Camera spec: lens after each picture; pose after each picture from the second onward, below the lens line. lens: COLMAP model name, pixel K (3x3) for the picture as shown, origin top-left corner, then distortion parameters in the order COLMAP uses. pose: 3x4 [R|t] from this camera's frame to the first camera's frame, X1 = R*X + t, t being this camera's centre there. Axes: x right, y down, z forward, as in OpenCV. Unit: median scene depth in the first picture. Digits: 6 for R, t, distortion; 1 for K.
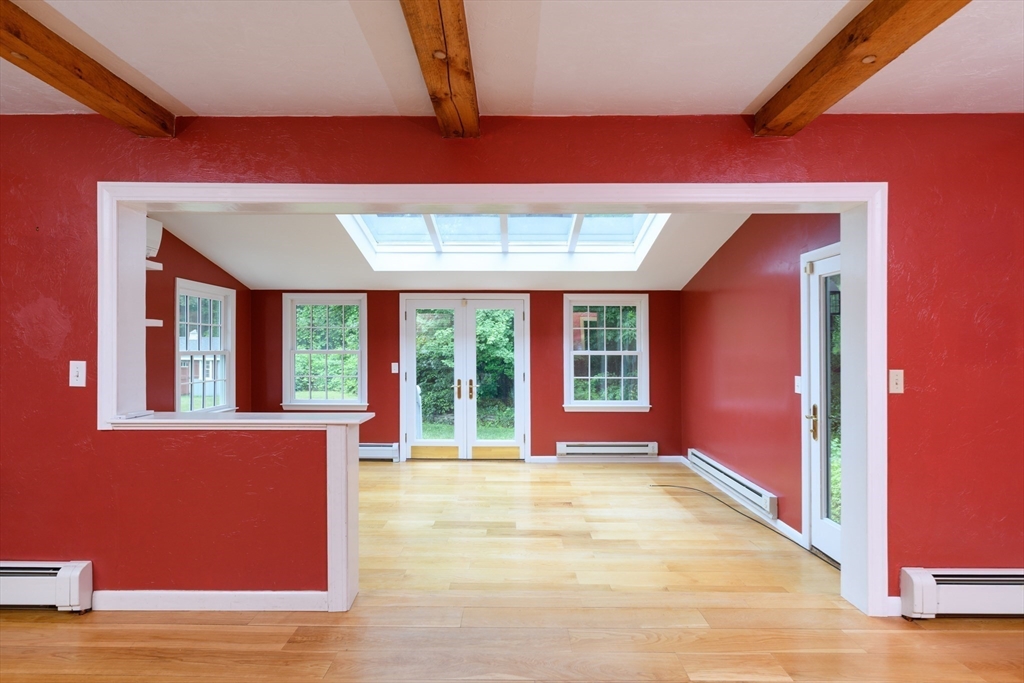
lens RADIAL K [[503.1, 0, 509.5], [0, 503.1, 344.5], [0, 0, 1]] dist [0.000967, -0.000832]
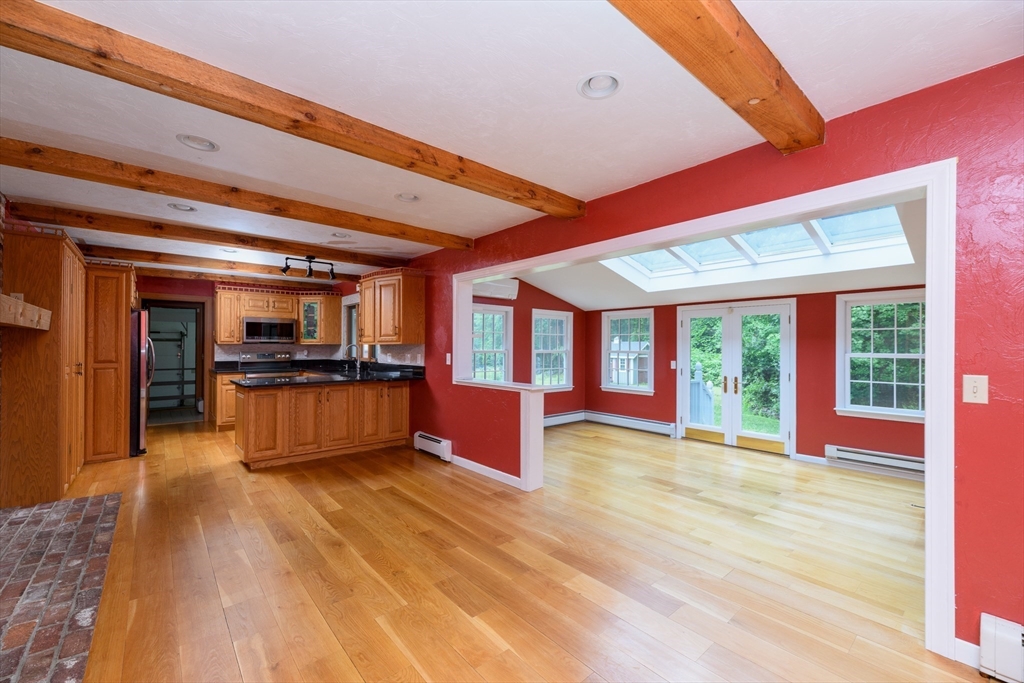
lens RADIAL K [[418.9, 0, 510.3], [0, 418.9, 345.0], [0, 0, 1]] dist [-0.000677, -0.000292]
pose [[0.656371, -0.003248, -0.754431, 0.371628], [-0.000574, 0.999988, -0.004804, 0.001629], [0.754438, 0.003587, 0.656362, -0.022867]]
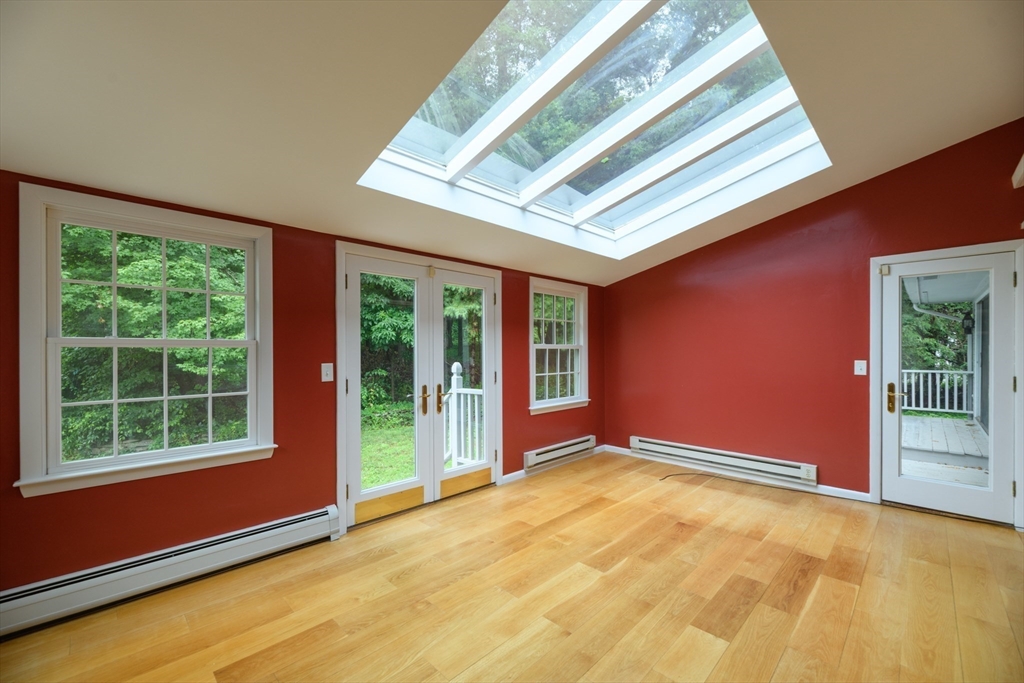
lens RADIAL K [[418.9, 0, 510.3], [0, 418.9, 345.0], [0, 0, 1]] dist [-0.000677, -0.000292]
pose [[0.701083, 0.004022, 0.713068, -0.505394], [0.000249, 0.999983, -0.005886, 0.023032], [-0.713079, 0.004304, 0.701070, 0.635539]]
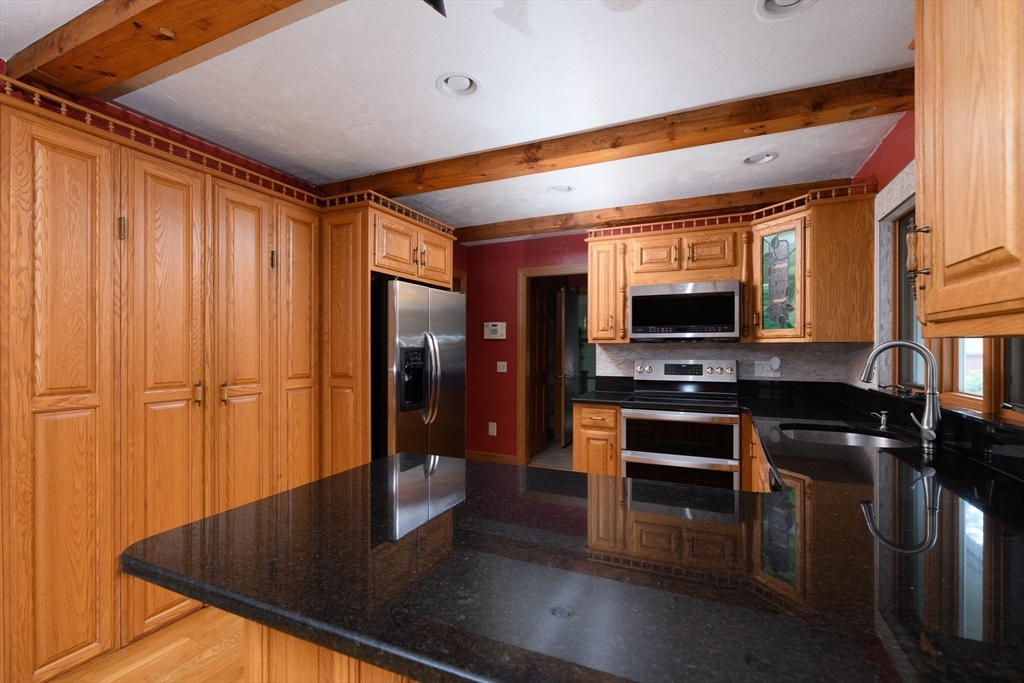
lens RADIAL K [[457.2, 0, 513.7], [0, 457.2, 346.7], [0, 0, 1]] dist [-0.001243, -0.000319]
pose [[-0.407012, -0.001921, -0.913421, -0.455015], [-0.000626, 0.999998, -0.001824, -0.000643], [0.913422, -0.000170, -0.407013, 0.320285]]
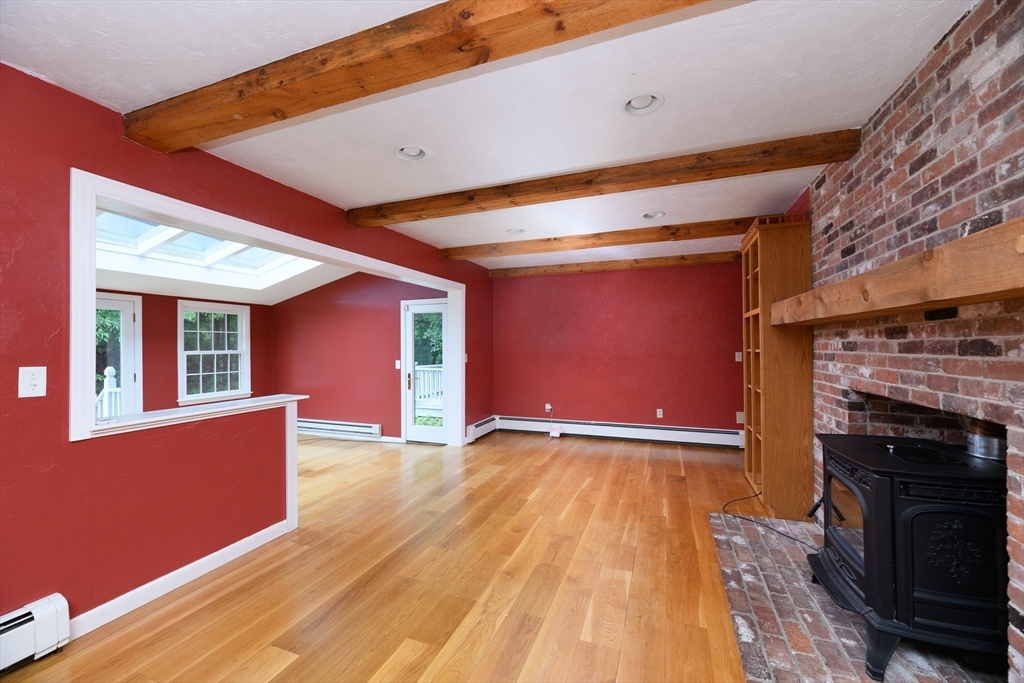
lens RADIAL K [[411.2, 0, 509.0], [0, 411.2, 339.7], [0, 0, 1]] dist [-0.002004, -0.000383]
pose [[0.348511, 0.007671, 0.937273, -0.584505], [0.003273, 0.999950, -0.009401, -0.001745], [-0.937299, 0.006344, 0.348469, 0.001512]]
